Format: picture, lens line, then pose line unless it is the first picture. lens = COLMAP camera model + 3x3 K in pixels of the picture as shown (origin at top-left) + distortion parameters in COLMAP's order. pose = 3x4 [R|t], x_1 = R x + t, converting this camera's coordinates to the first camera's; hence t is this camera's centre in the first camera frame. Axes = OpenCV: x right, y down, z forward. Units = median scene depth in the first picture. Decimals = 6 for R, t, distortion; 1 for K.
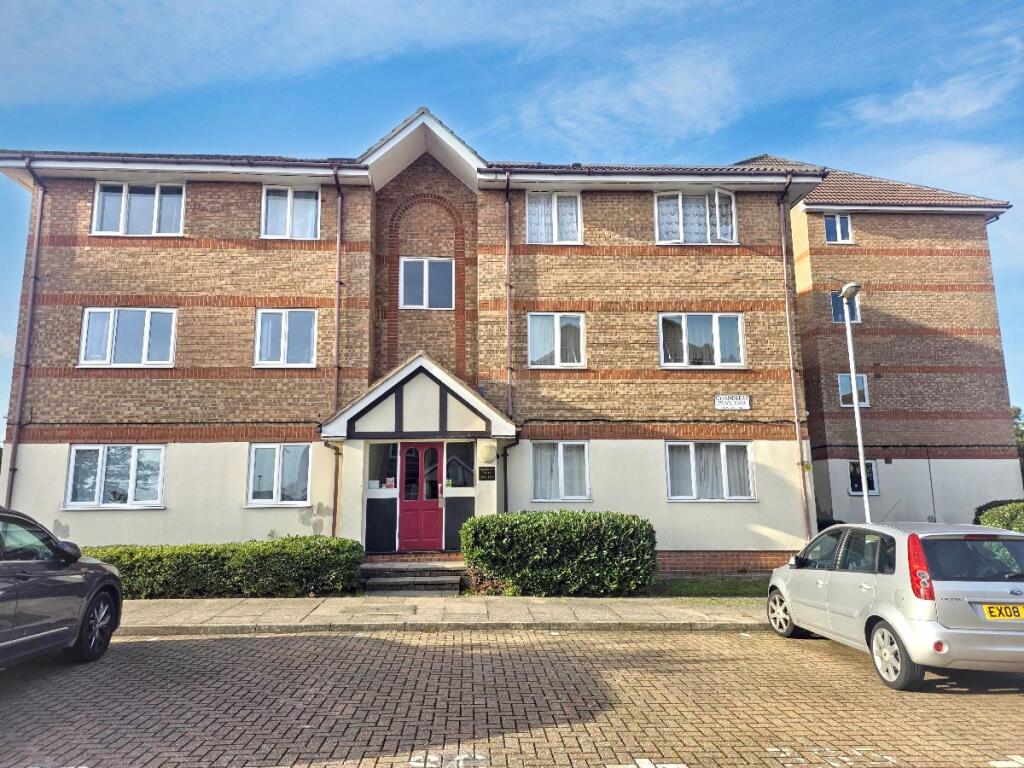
lens RADIAL K [[714.5, 0, 489.7], [0, 714.5, 382.1], [0, 0, 1]] dist [0.112619, -0.087778]
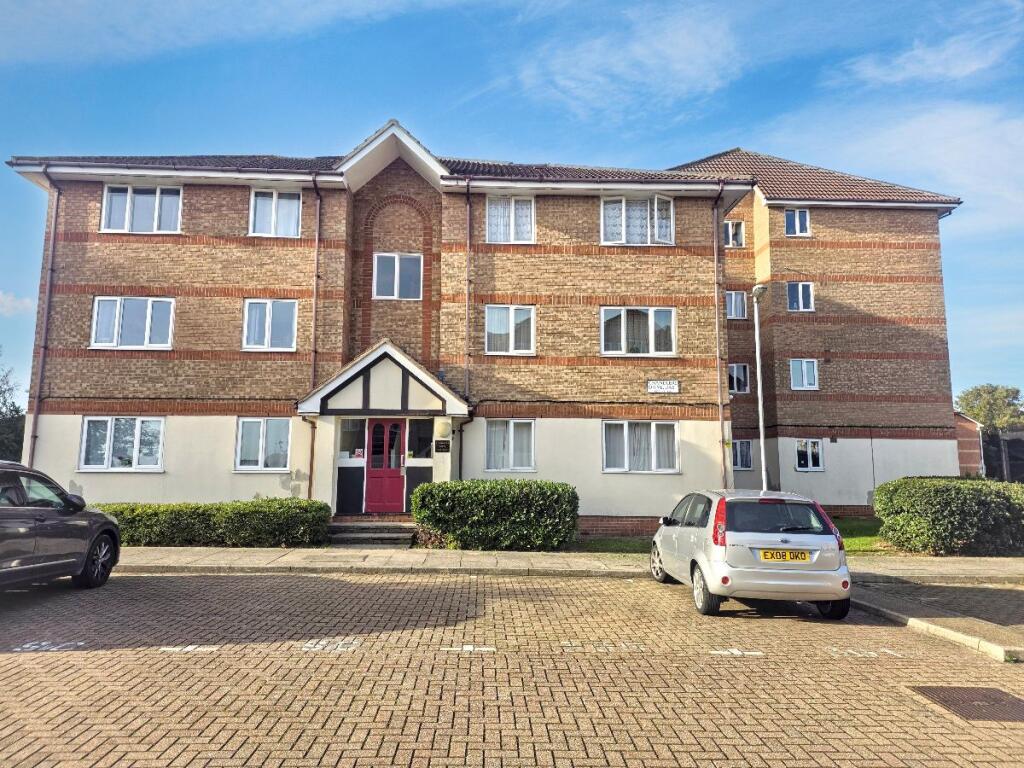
lens RADIAL K [[714.5, 0, 489.7], [0, 714.5, 382.1], [0, 0, 1]] dist [0.112619, -0.087778]
pose [[0.999654, 0.013430, -0.022635, 0.090080], [-0.012569, 0.999208, 0.037744, -0.018628], [0.023124, -0.037447, 0.999031, -0.131371]]
